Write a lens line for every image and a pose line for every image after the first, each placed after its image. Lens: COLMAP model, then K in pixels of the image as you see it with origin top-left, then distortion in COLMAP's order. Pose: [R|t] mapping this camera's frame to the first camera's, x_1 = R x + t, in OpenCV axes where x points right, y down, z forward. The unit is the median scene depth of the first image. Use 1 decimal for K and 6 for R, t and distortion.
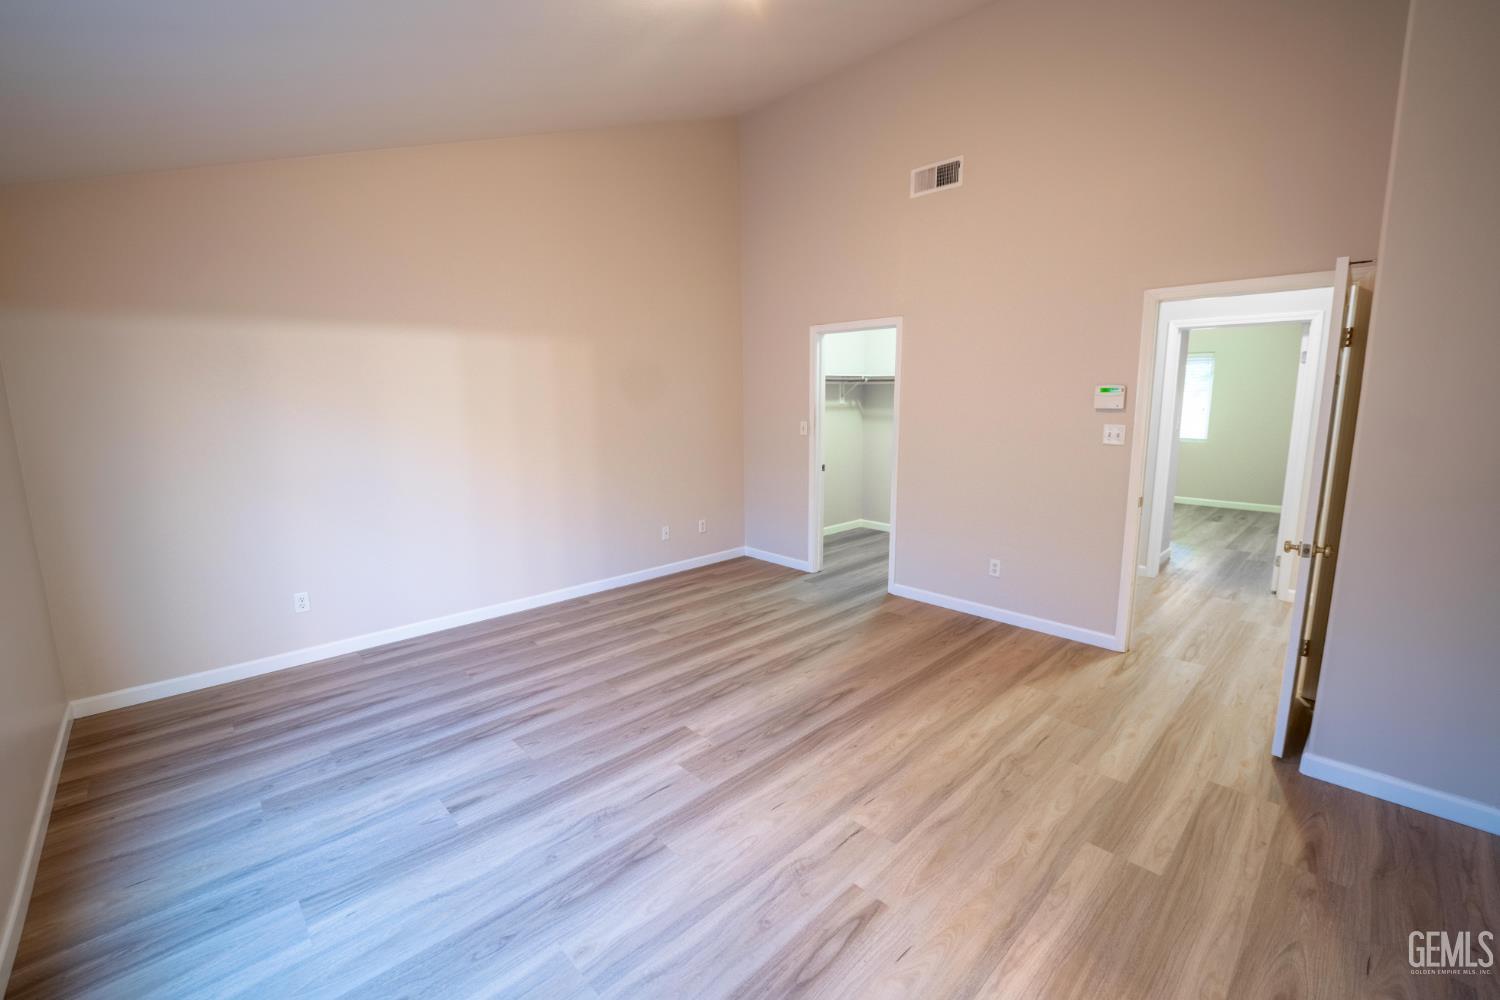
lens RADIAL K [[612.4, 0, 759.1], [0, 612.4, 504.5], [0, 0, 1]] dist [-0.022321, 0.001238]
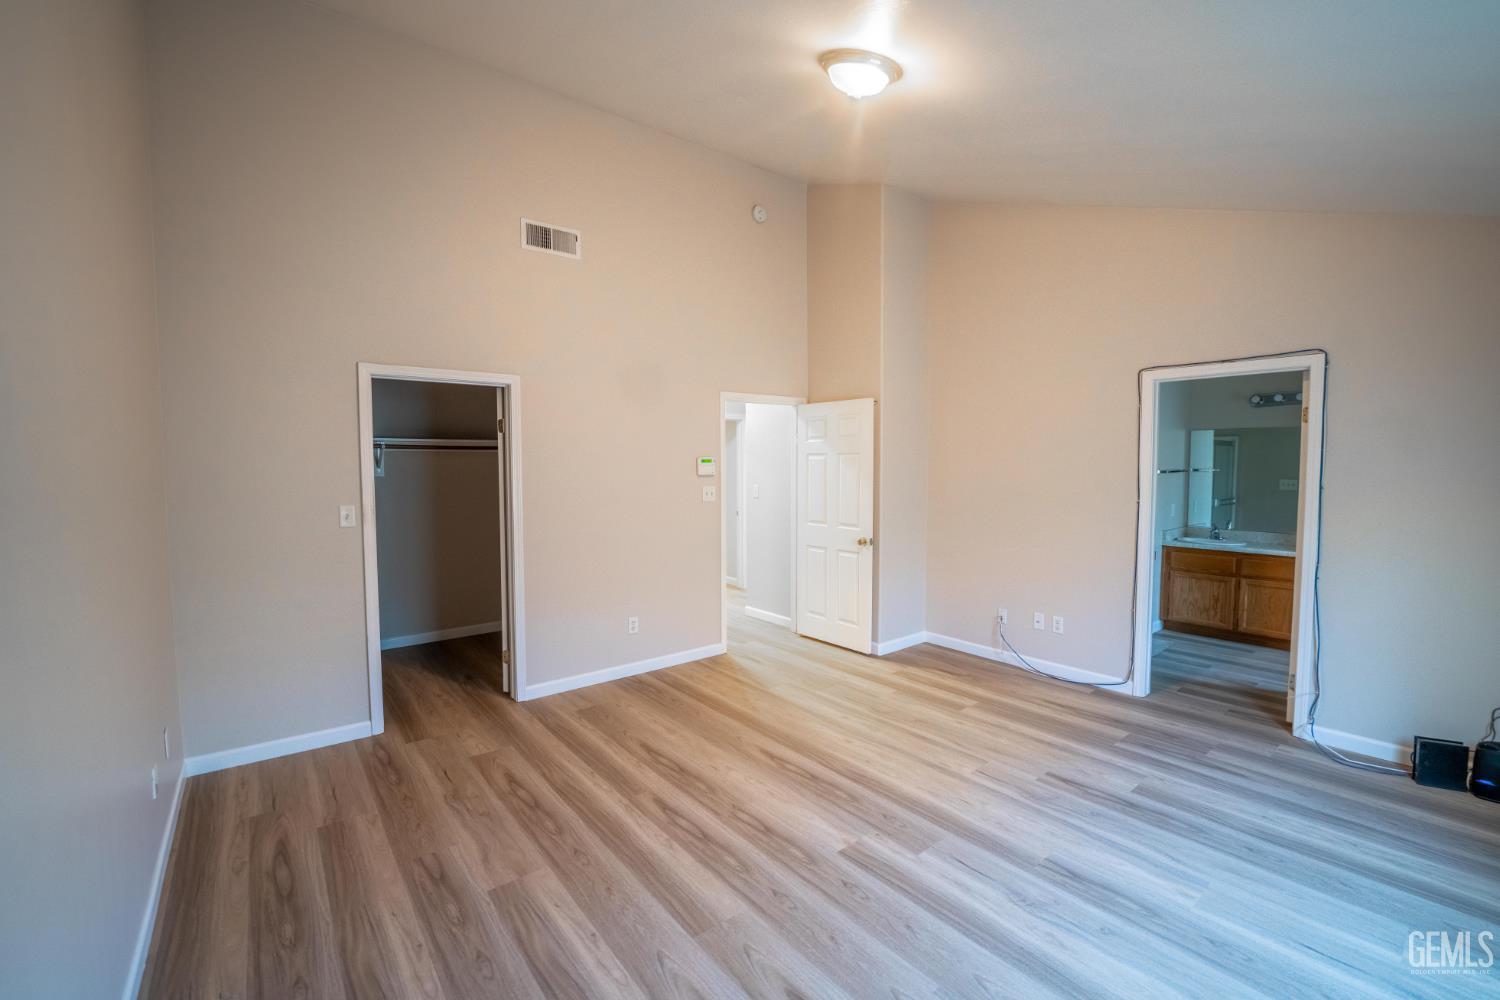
lens RADIAL K [[612.4, 0, 748.9], [0, 612.4, 509.2], [0, 0, 1]] dist [-0.022321, 0.001238]
pose [[0.123229, -0.067971, 0.990048, -0.847094], [0.177780, 0.983024, 0.045361, -0.144584], [-0.976324, 0.170421, 0.133221, 0.843793]]
